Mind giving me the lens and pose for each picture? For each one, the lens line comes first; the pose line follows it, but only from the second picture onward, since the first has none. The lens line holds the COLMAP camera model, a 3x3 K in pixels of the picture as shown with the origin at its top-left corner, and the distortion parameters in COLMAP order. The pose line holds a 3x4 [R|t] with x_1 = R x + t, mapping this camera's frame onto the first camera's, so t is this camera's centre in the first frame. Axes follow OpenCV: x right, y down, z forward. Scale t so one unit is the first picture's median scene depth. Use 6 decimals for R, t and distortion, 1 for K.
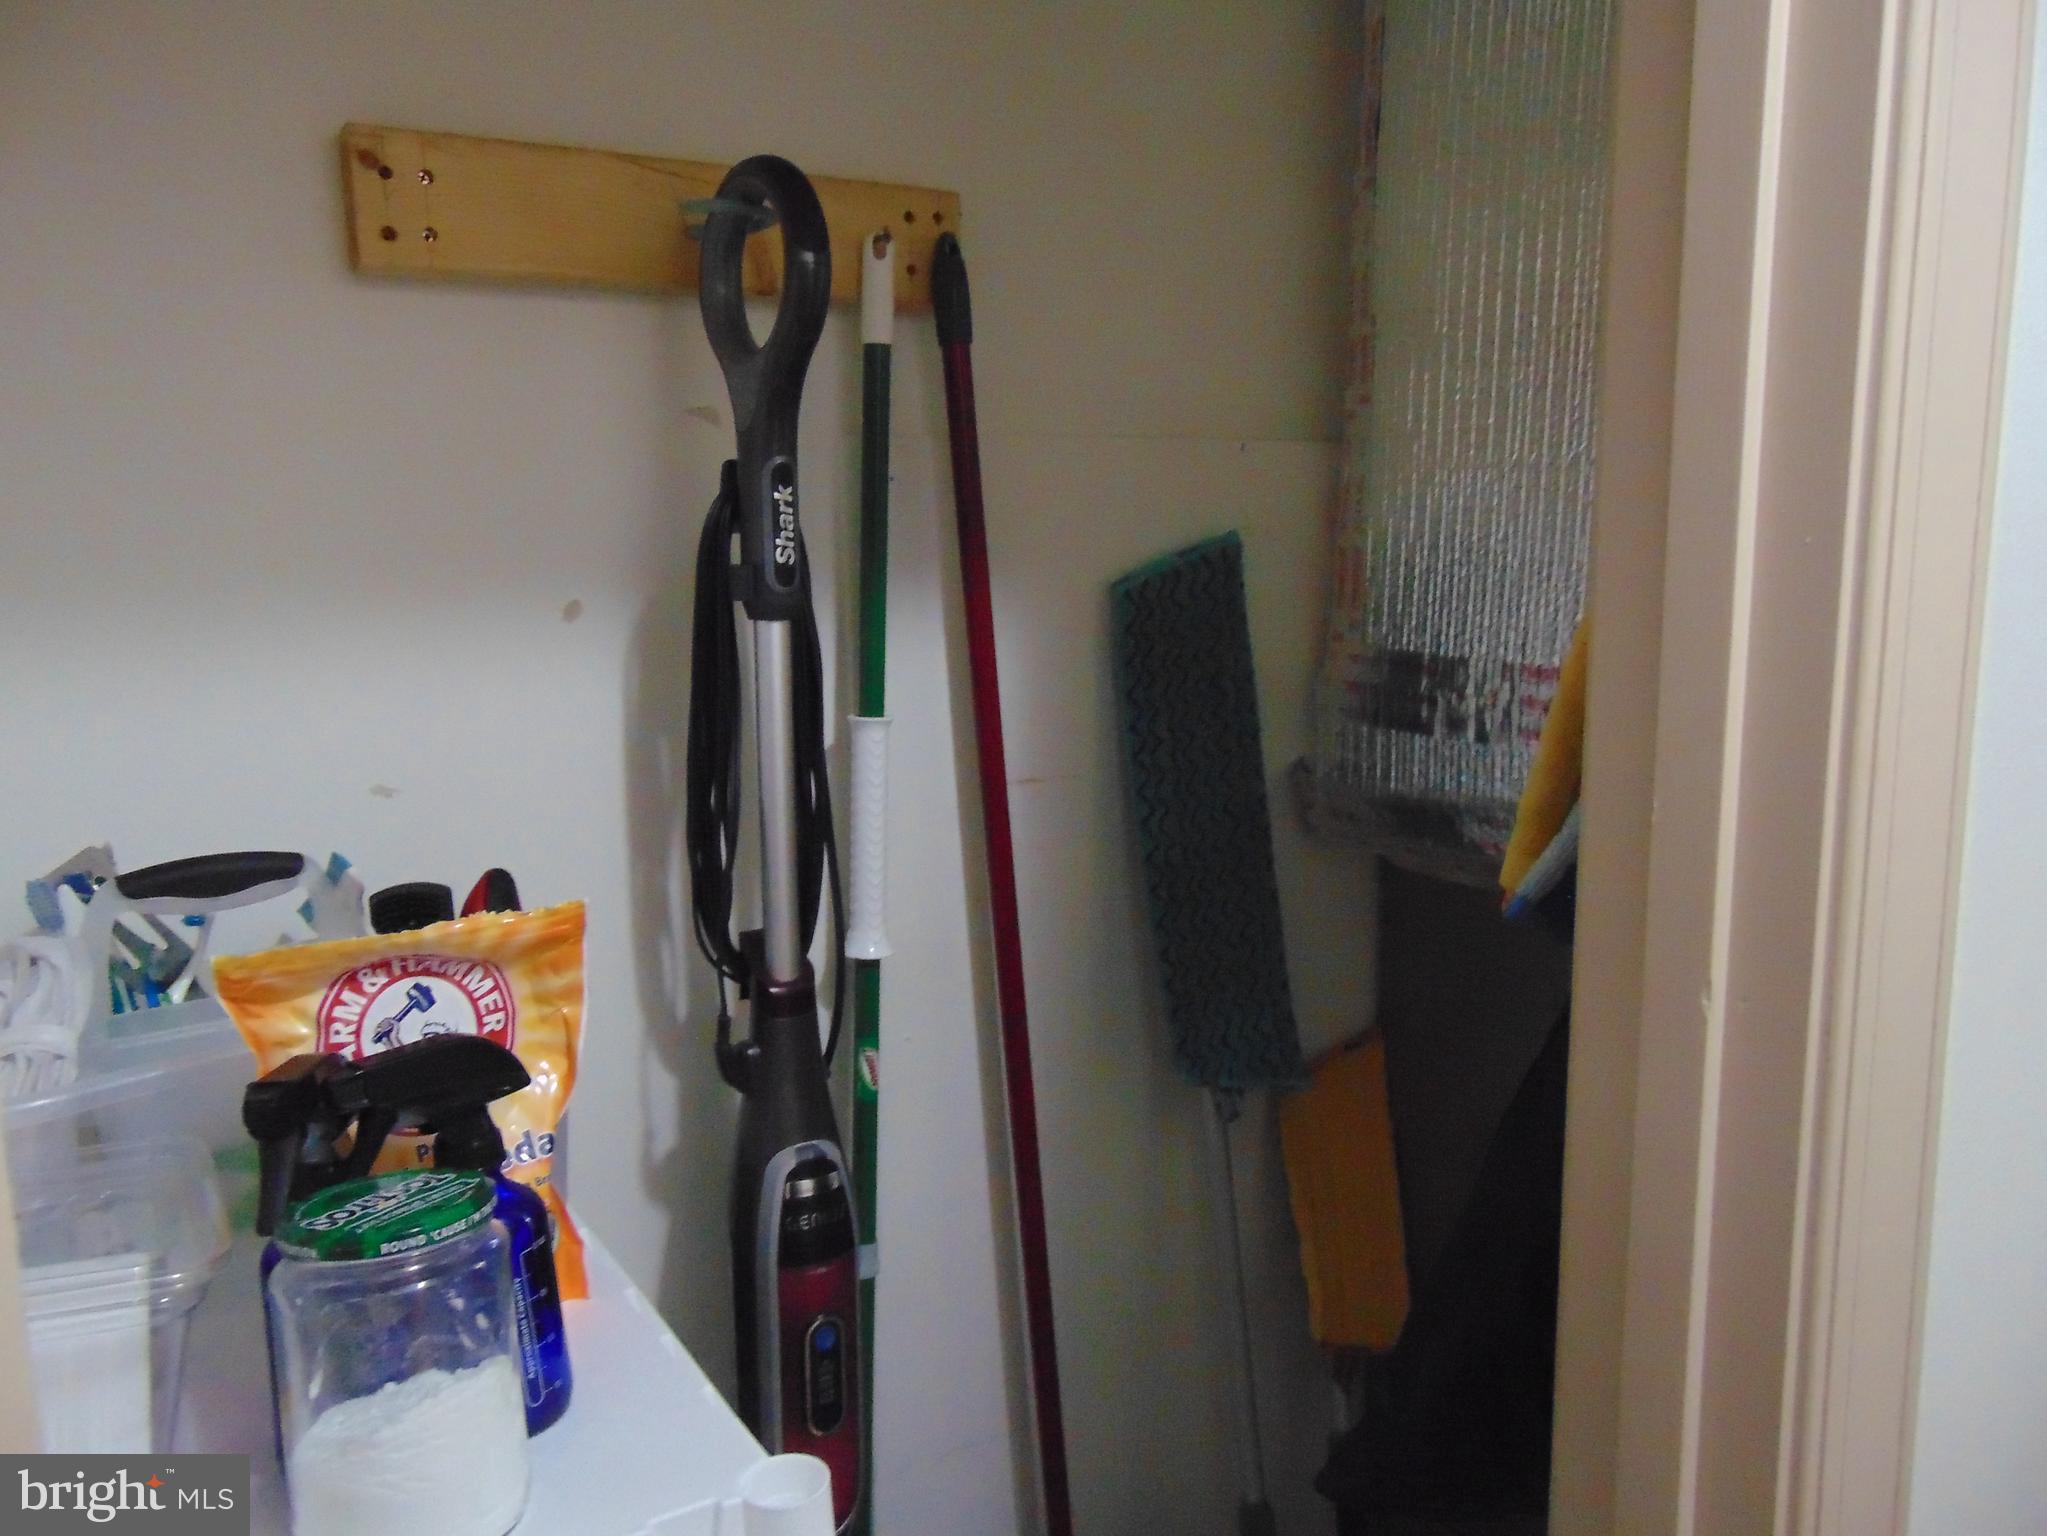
lens RADIAL K [[1544.5, 0, 1020.3], [0, 1544.5, 773.5], [0, 0, 1]] dist [-0.031105, 0.076065]
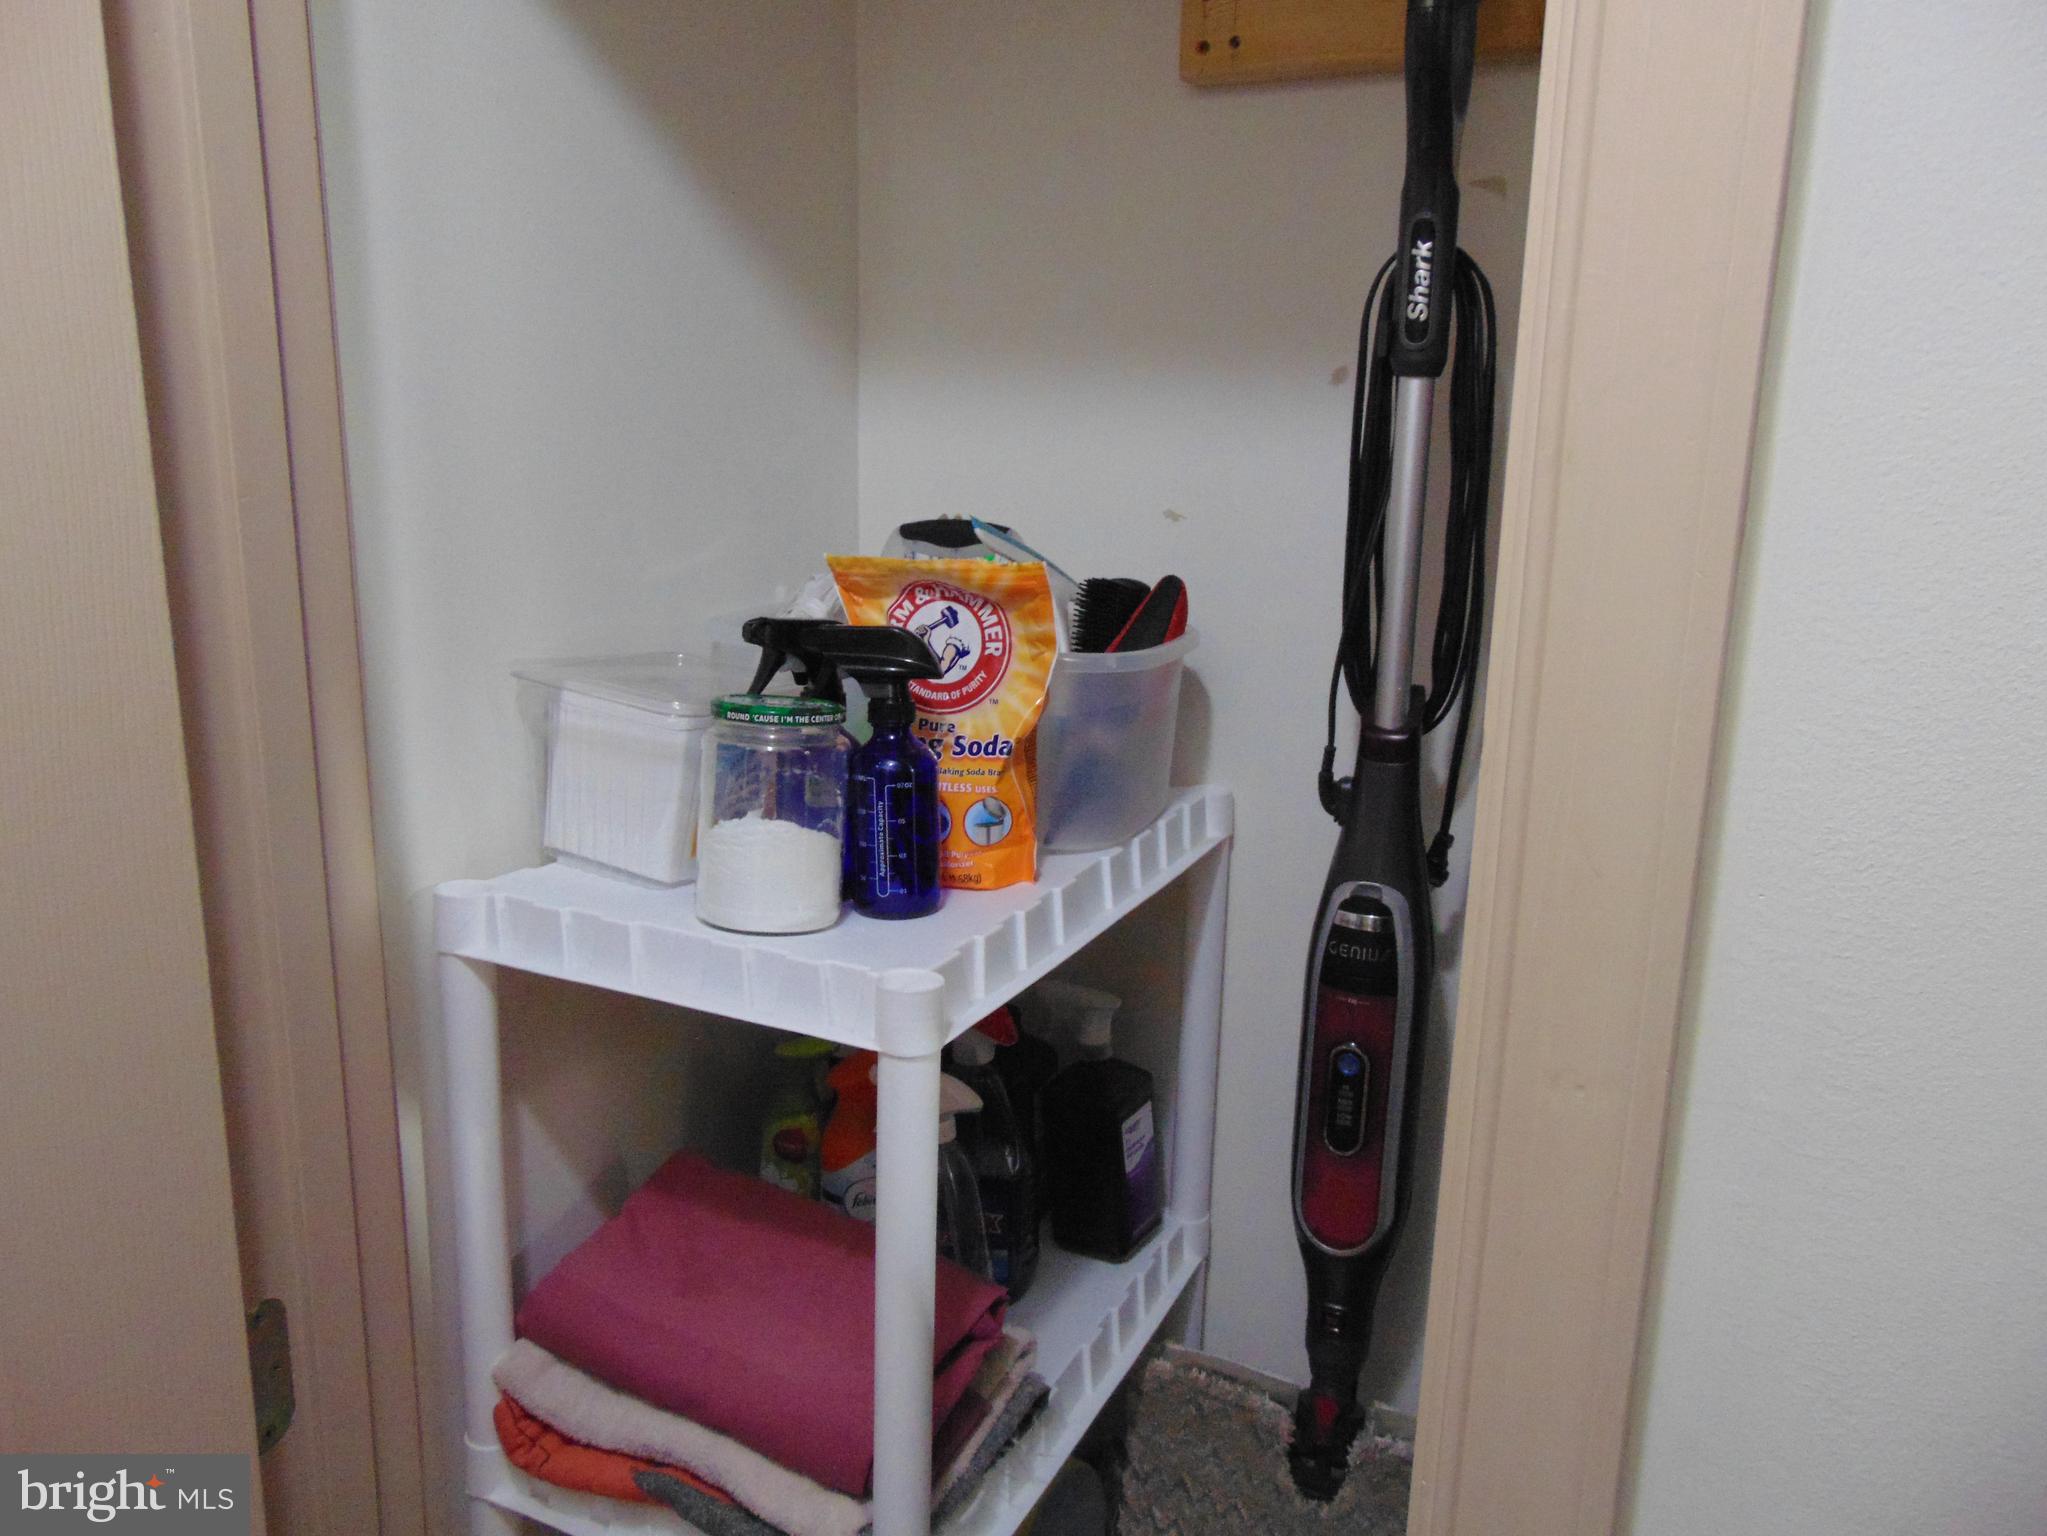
lens RADIAL K [[1544.5, 0, 1020.3], [0, 1544.5, 773.5], [0, 0, 1]] dist [-0.031105, 0.076065]
pose [[0.550262, 0.217705, -0.806112, 0.767492], [-0.162138, 0.974895, 0.152611, 0.059464], [0.819099, 0.046725, 0.571746, 0.261598]]
